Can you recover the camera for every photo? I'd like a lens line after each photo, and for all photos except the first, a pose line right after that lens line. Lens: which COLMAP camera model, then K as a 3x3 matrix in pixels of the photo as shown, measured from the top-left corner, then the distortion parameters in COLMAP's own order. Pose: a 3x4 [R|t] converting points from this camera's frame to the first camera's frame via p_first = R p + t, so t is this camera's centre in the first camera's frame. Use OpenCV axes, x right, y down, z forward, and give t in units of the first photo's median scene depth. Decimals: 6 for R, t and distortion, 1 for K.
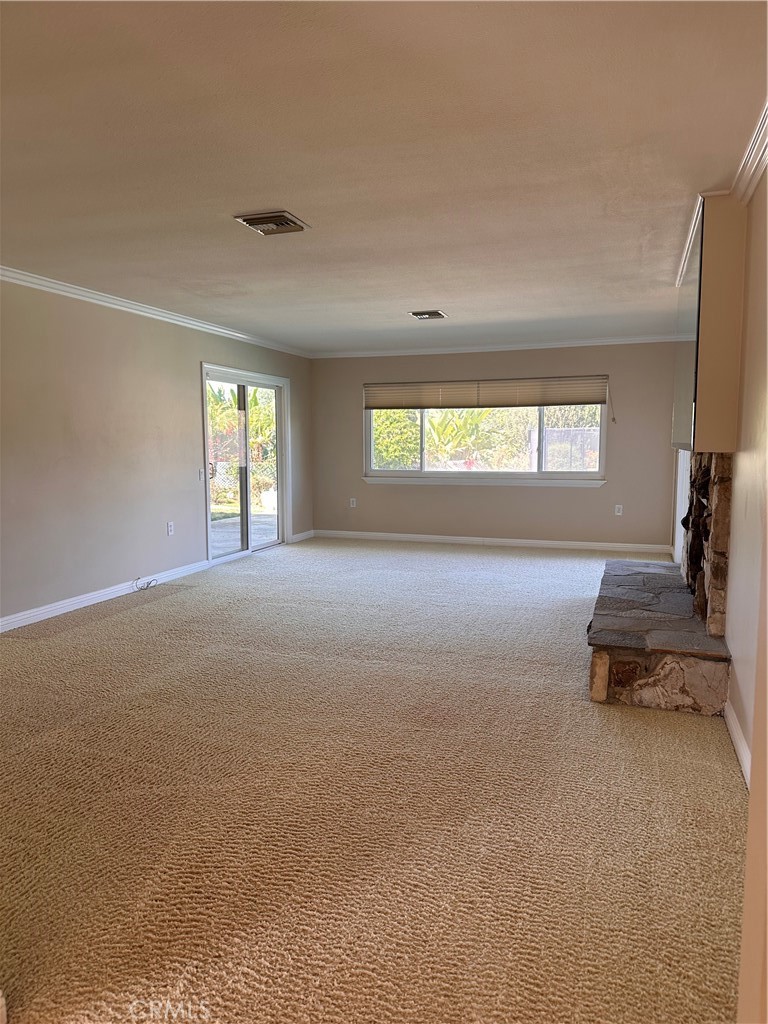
lens RADIAL K [[724.5, 0, 382.6], [0, 724.5, 514.7], [0, 0, 1]] dist [0.086635, -0.052066]
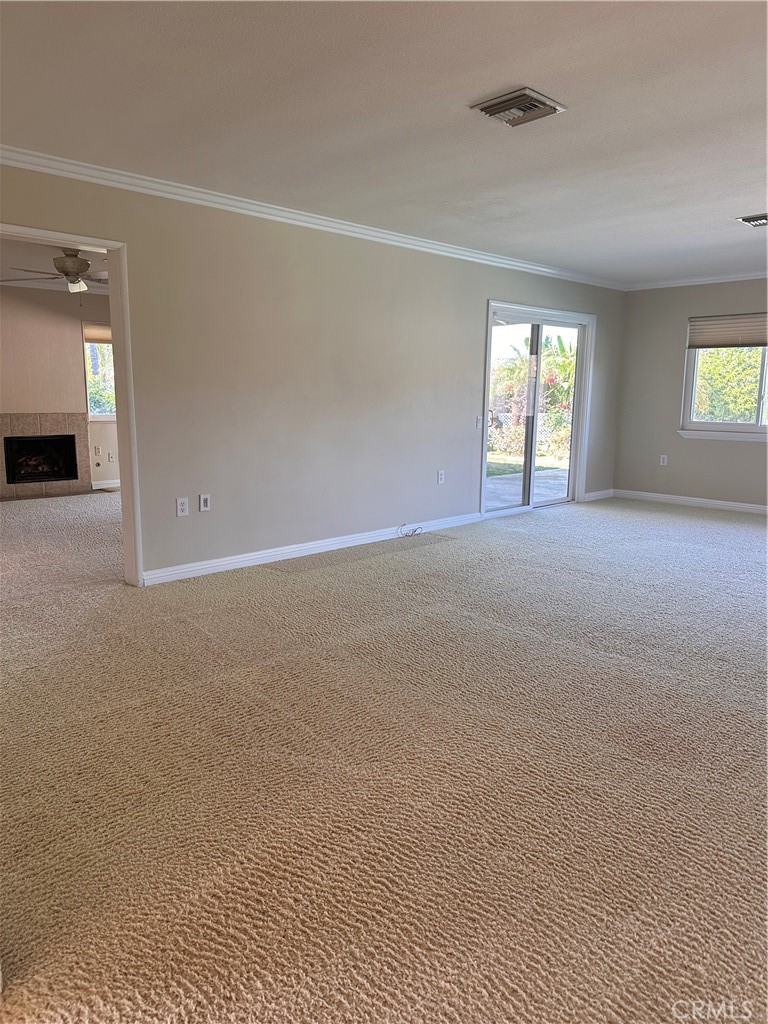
lens RADIAL K [[724.5, 0, 380.7], [0, 724.5, 505.5], [0, 0, 1]] dist [0.086635, -0.052066]
pose [[0.891459, 0.081007, -0.445801, 0.072661], [-0.058190, 0.996209, 0.064660, -0.000246], [0.449349, -0.031701, 0.892794, 0.109985]]
